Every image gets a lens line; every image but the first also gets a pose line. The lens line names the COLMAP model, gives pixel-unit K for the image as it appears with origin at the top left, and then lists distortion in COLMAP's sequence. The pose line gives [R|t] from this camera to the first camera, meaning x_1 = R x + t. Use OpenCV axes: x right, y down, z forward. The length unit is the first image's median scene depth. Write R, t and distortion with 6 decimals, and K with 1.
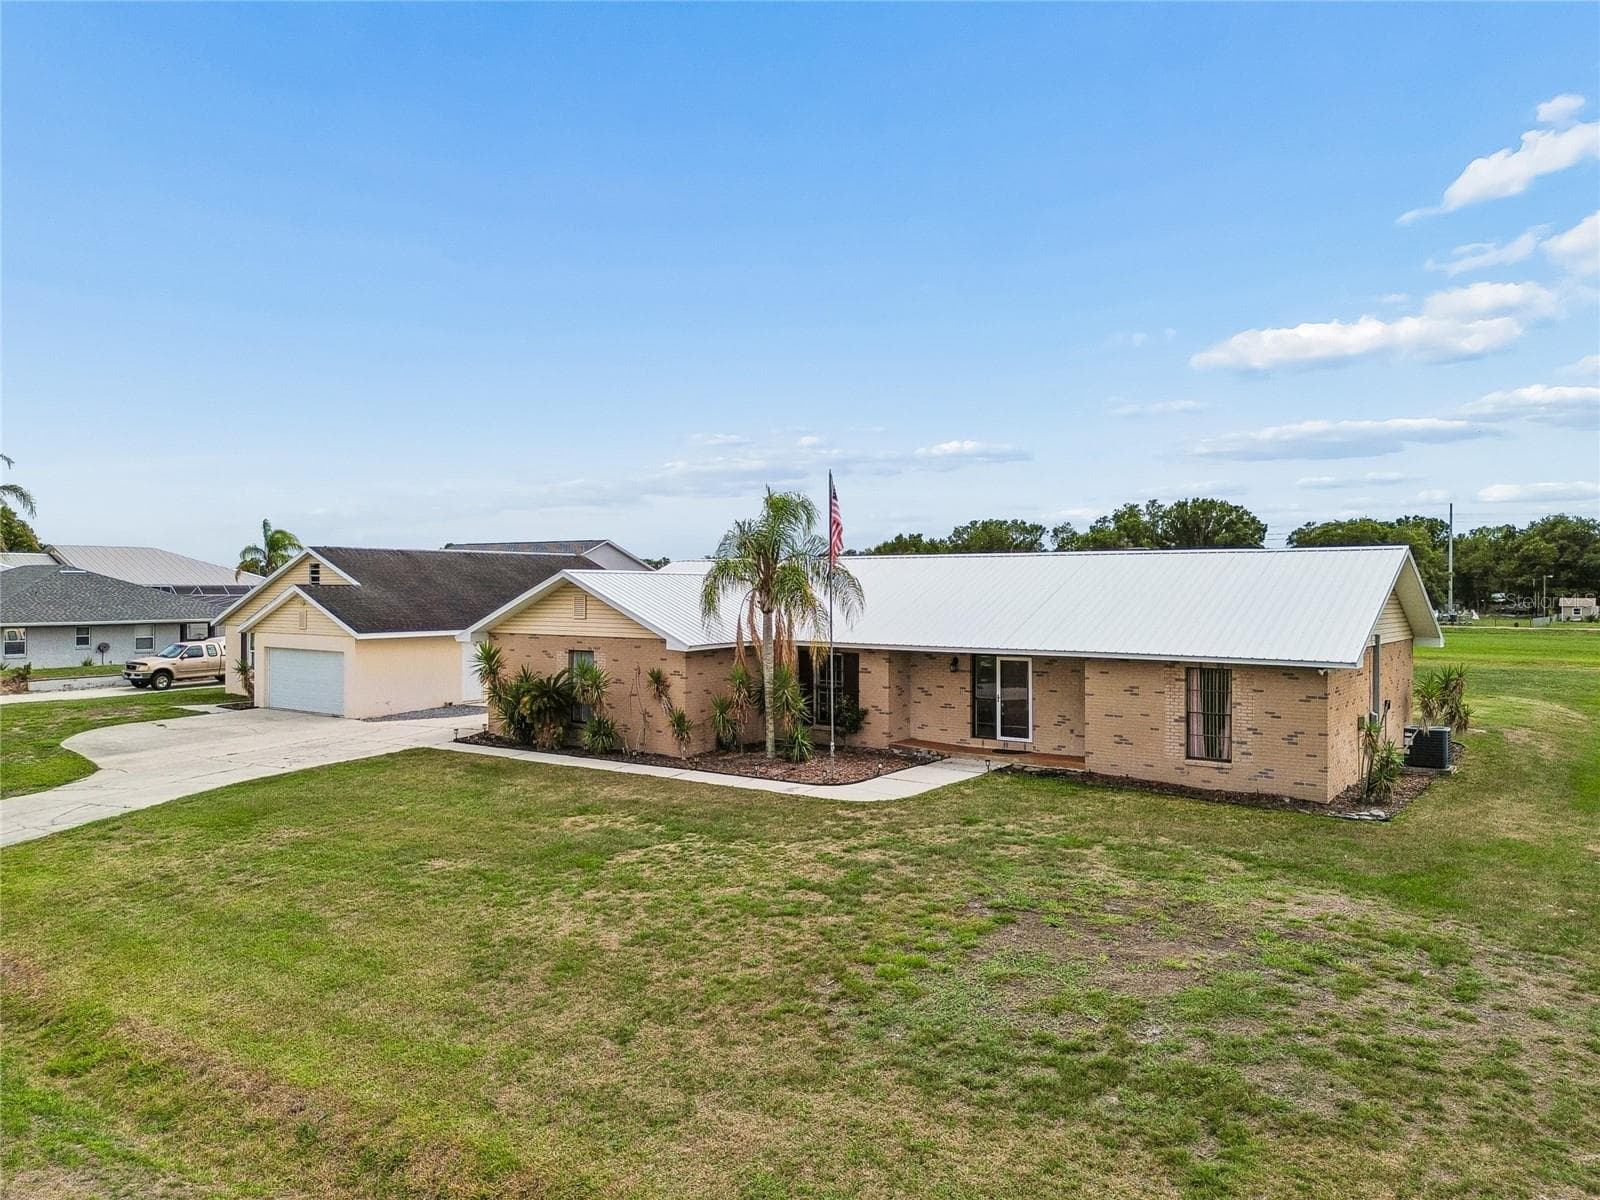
lens RADIAL K [[1119.3, 0, 801.6], [0, 1119.3, 577.7], [0, 0, 1]] dist [0.053049, -0.062710]
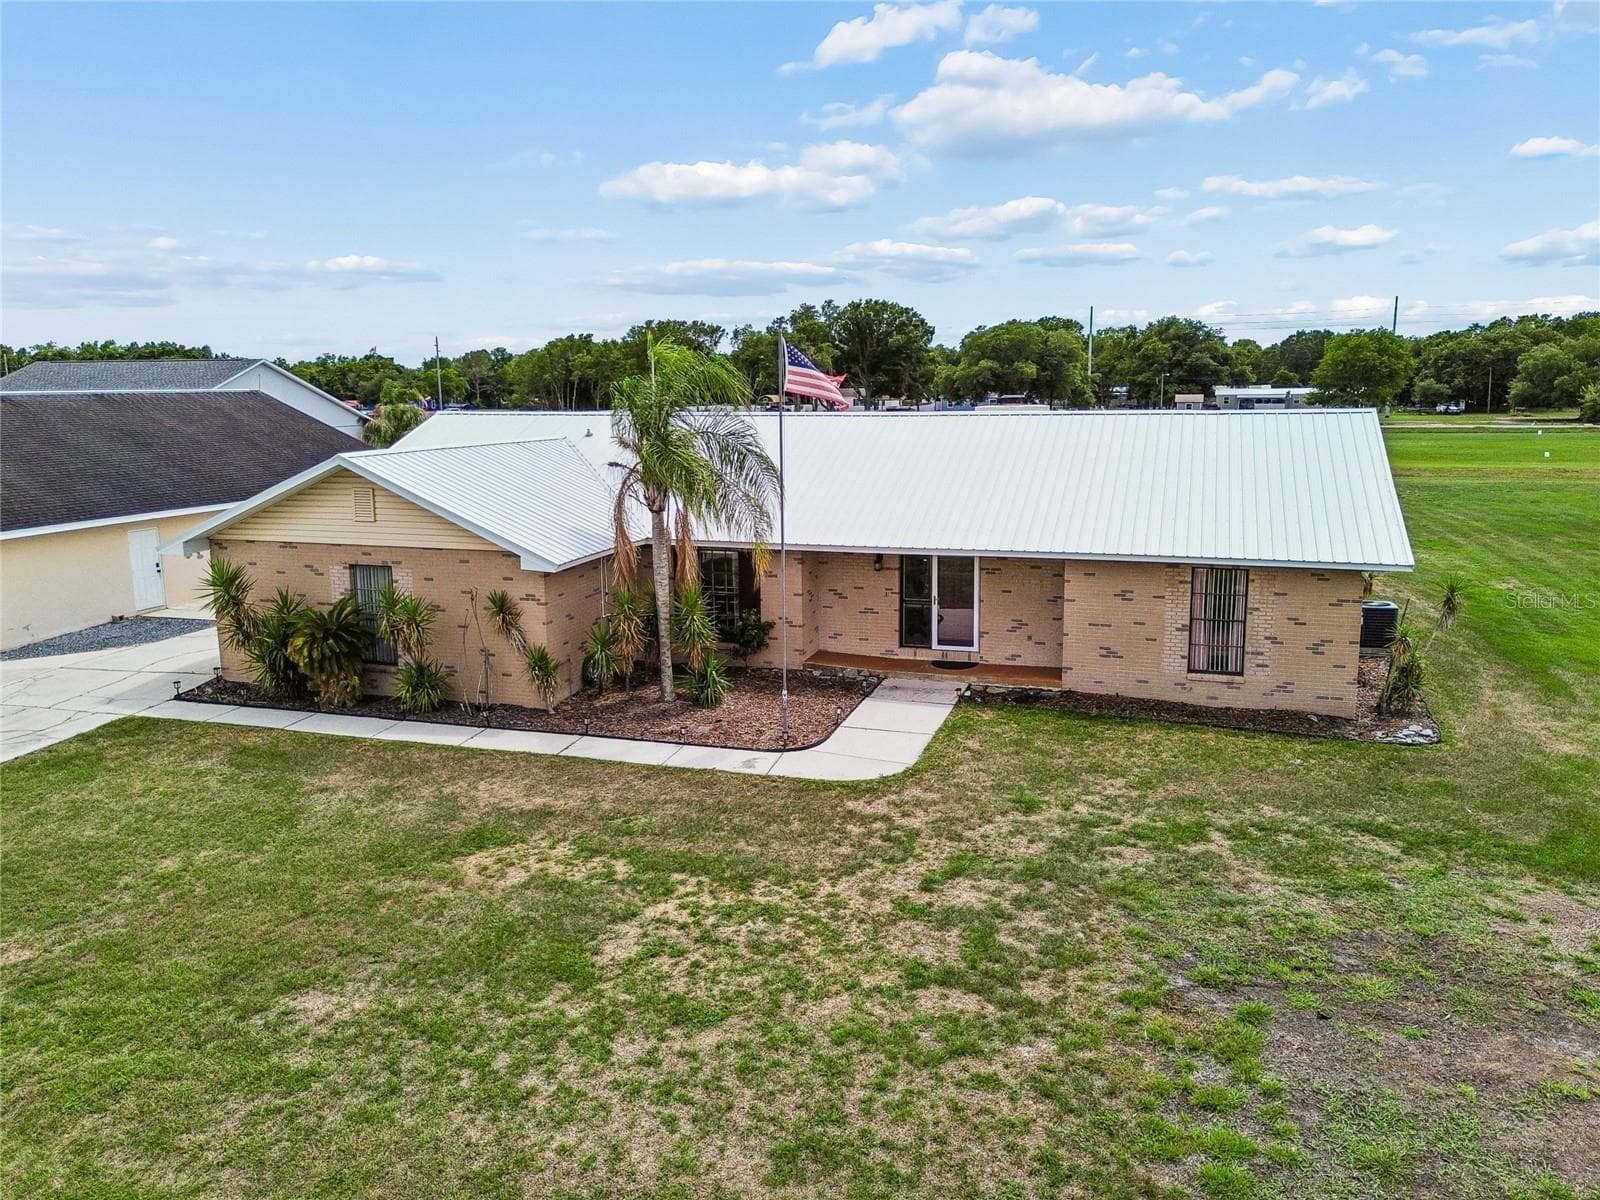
lens RADIAL K [[1146.0, 0, 805.9], [0, 1146.0, 548.9], [0, 0, 1]] dist [0.023782, -0.005535]
pose [[0.951186, -0.056386, 0.303423, -0.169570], [0.009873, 0.988224, 0.152695, -0.059587], [-0.308460, -0.142246, 0.940542, 0.249495]]
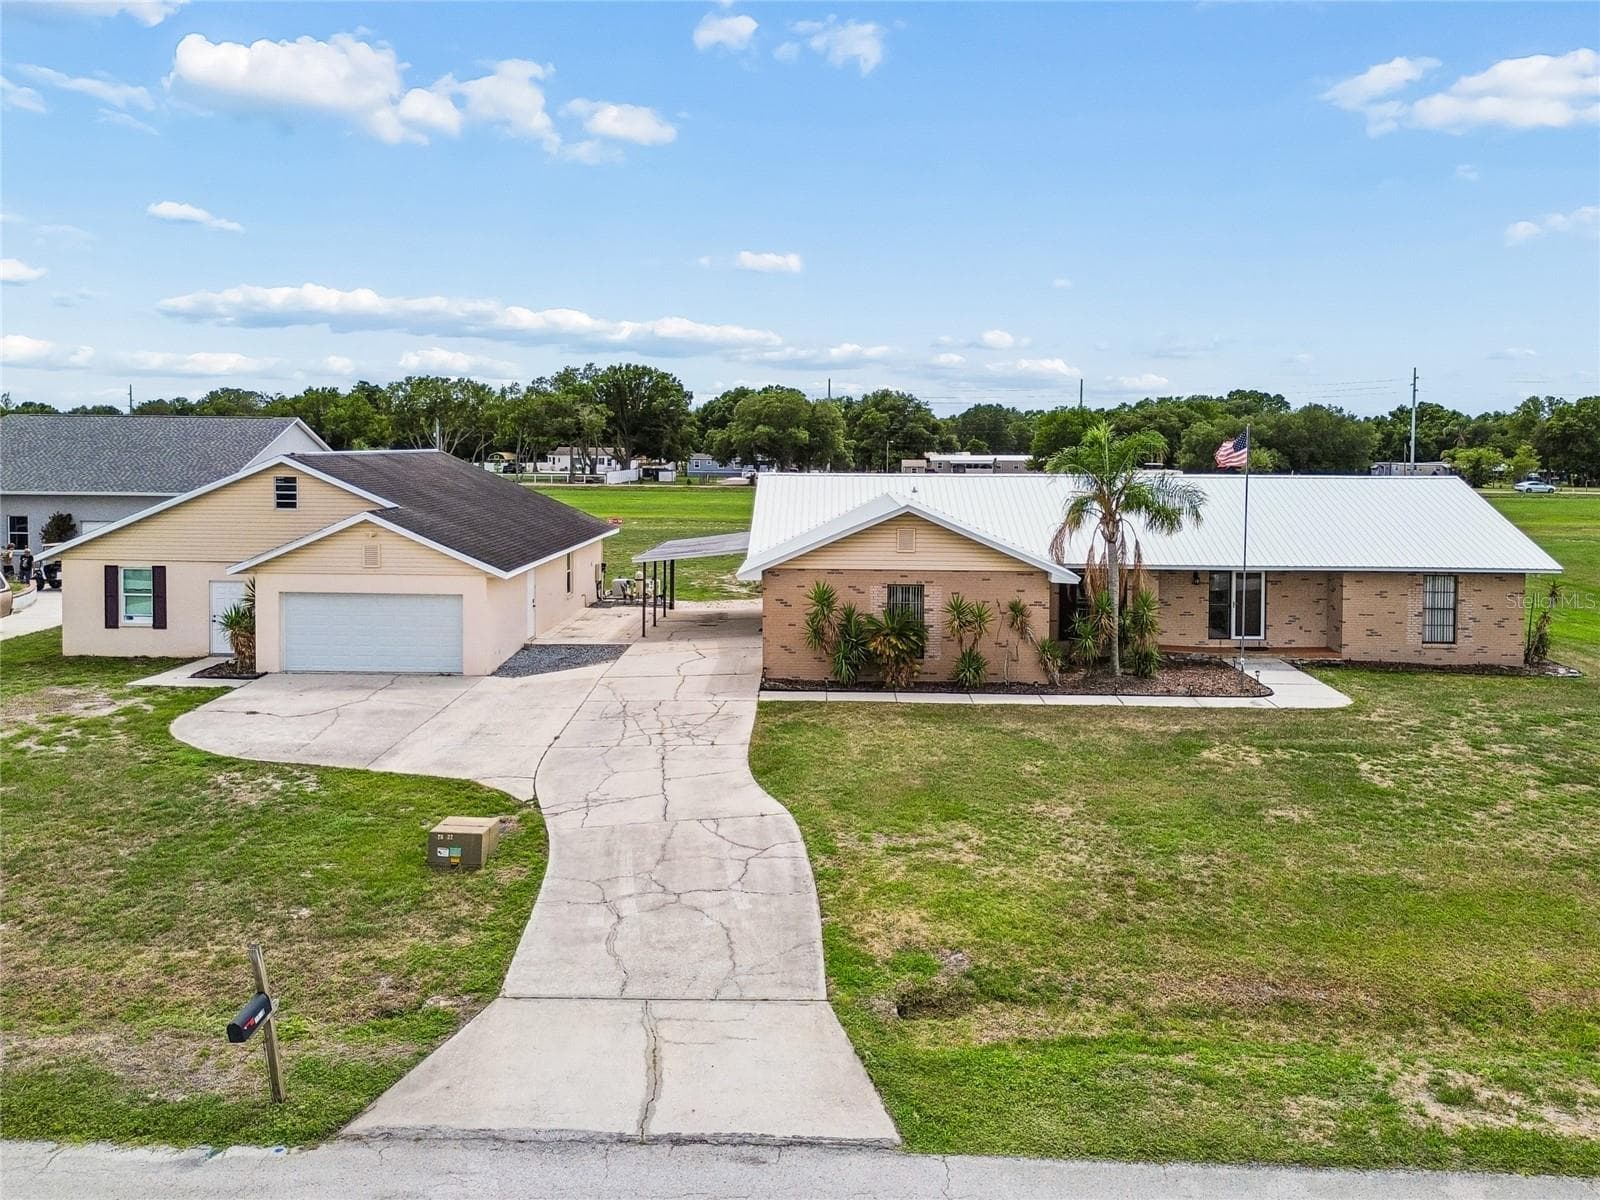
lens RADIAL K [[1152.1, 0, 799.7], [0, 1152.1, 491.7], [0, 0, 1]] dist [0.063822, -0.066805]
pose [[0.825794, -0.020239, 0.563609, -0.917806], [-0.010547, 0.998627, 0.051315, -0.072416], [-0.563874, -0.048320, 0.824446, 0.249717]]
